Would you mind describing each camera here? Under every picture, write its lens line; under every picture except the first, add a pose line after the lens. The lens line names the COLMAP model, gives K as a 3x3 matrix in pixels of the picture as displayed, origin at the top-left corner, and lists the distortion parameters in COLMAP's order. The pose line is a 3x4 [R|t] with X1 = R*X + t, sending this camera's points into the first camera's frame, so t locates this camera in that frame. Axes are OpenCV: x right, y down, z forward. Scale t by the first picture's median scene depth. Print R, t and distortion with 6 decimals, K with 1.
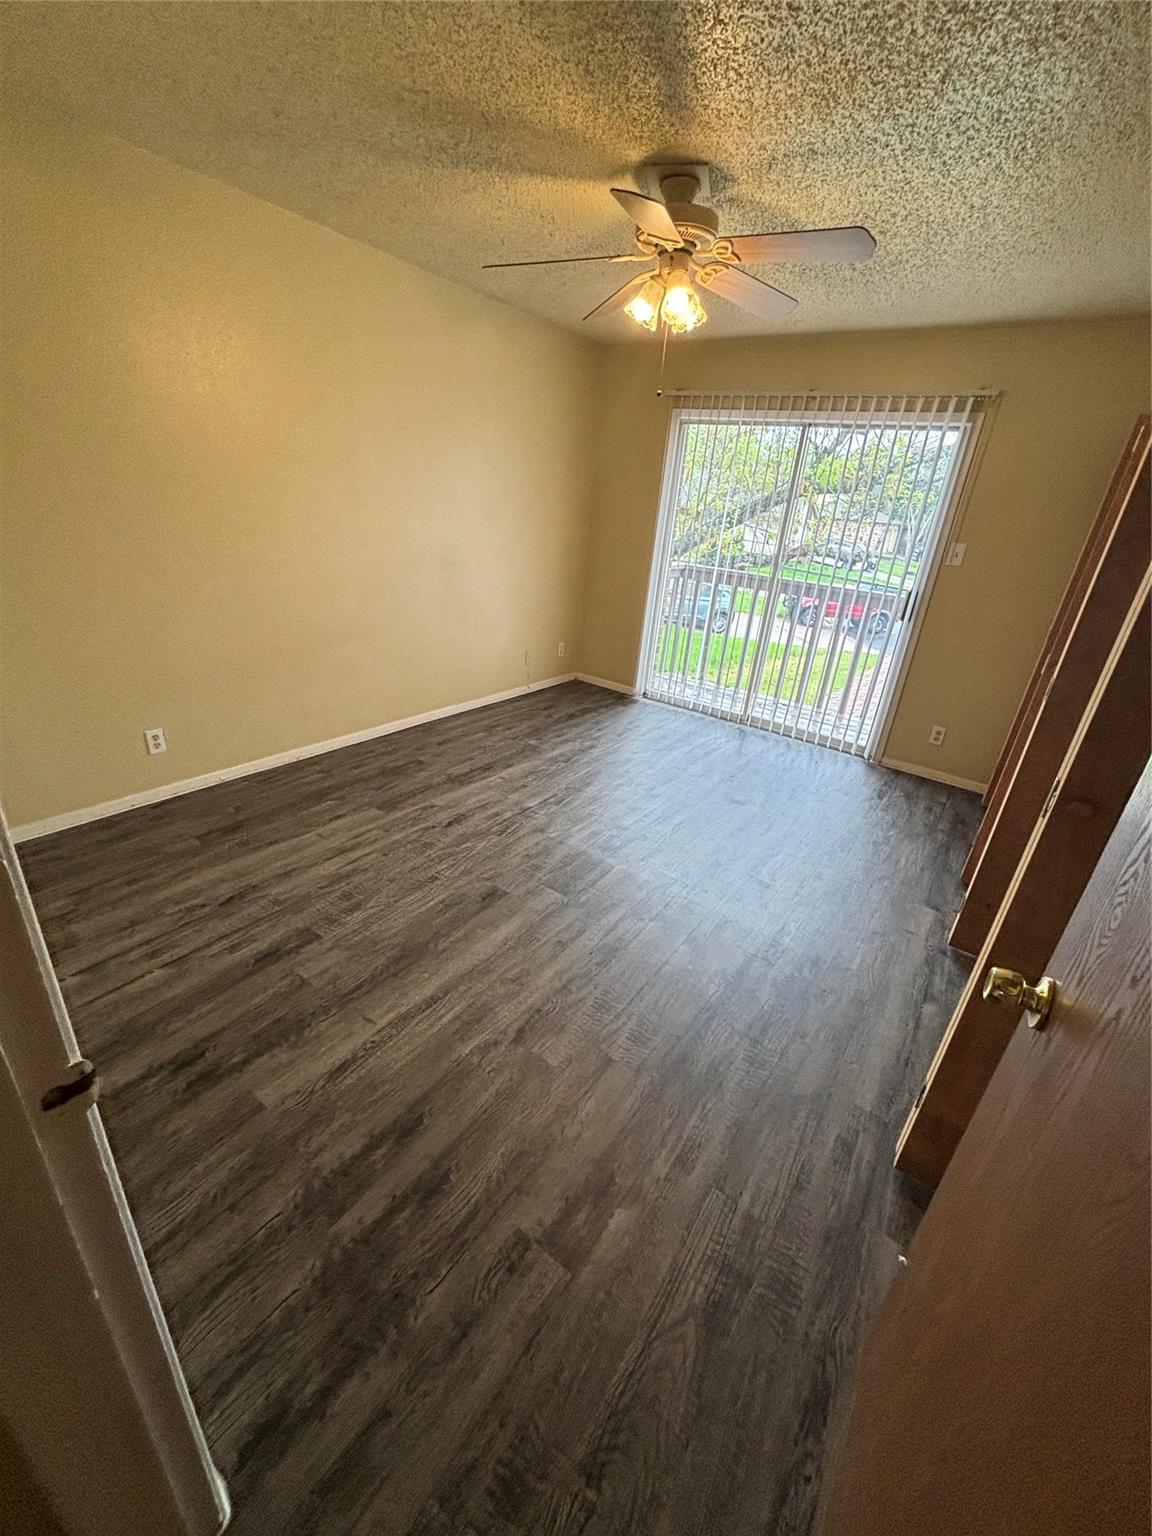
lens RADIAL K [[622.1, 0, 579.8], [0, 622.1, 767.4], [0, 0, 1]] dist [-0.000027, 0.000397]
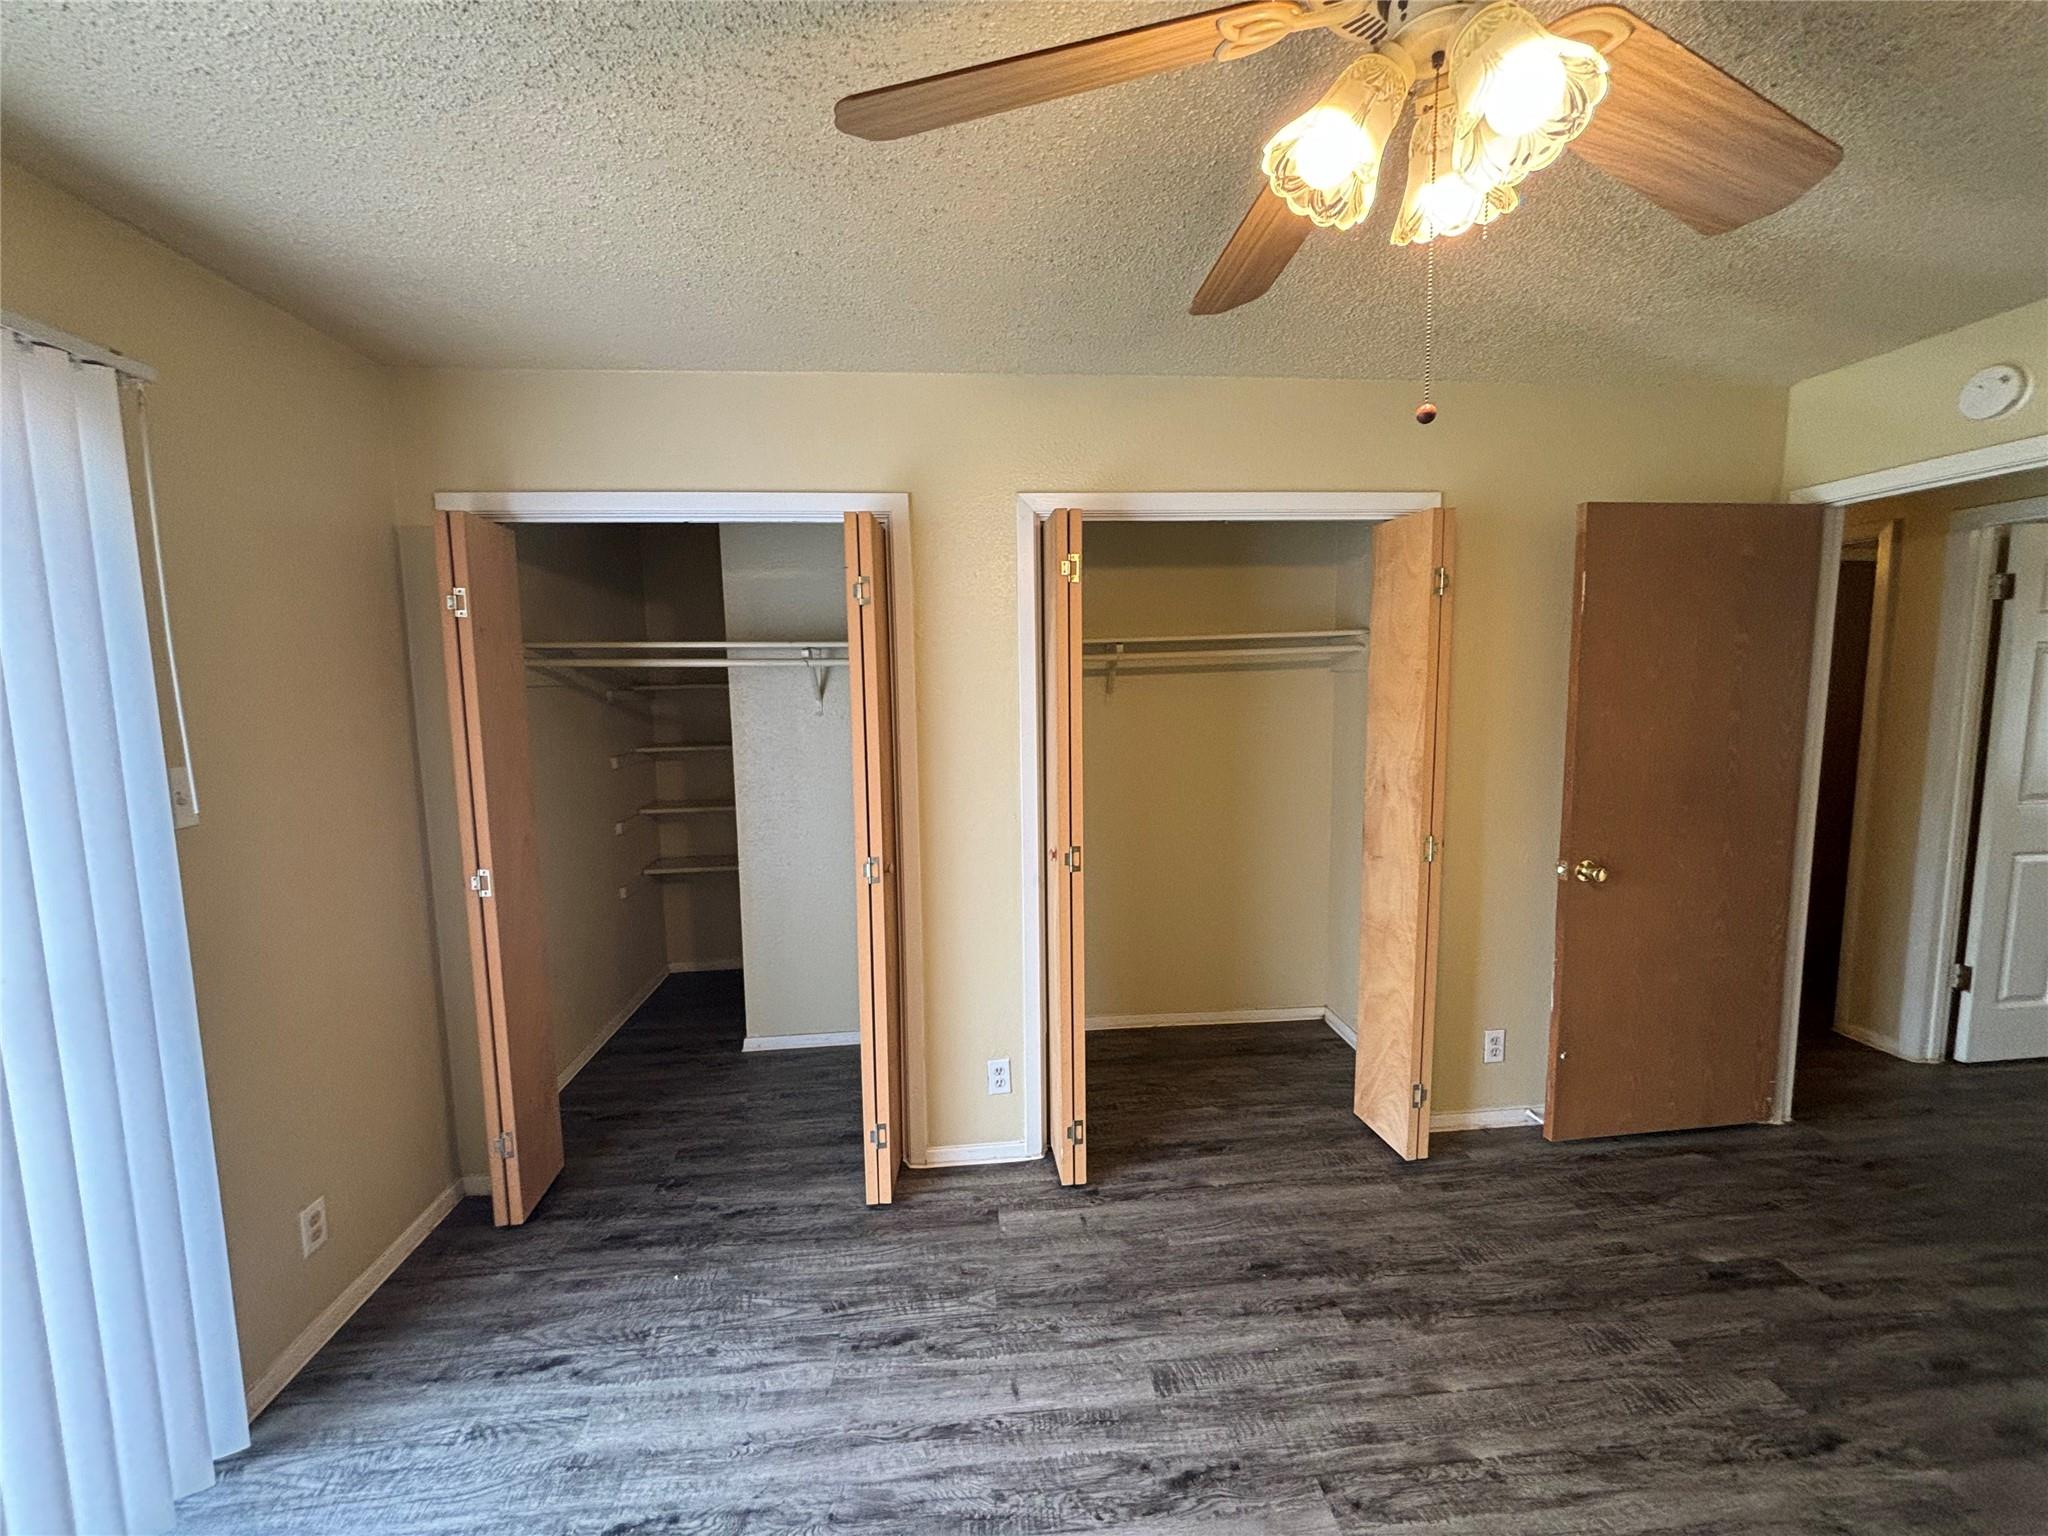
lens RADIAL K [[829.4, 0, 1031.0], [0, 829.4, 763.9], [0, 0, 1]] dist [-0.000027, 0.000397]
pose [[-0.654052, -0.158388, 0.739682, -0.081467], [0.264993, 0.867897, 0.420158, -0.844182], [-0.708516, 0.470816, -0.525678, 1.780509]]
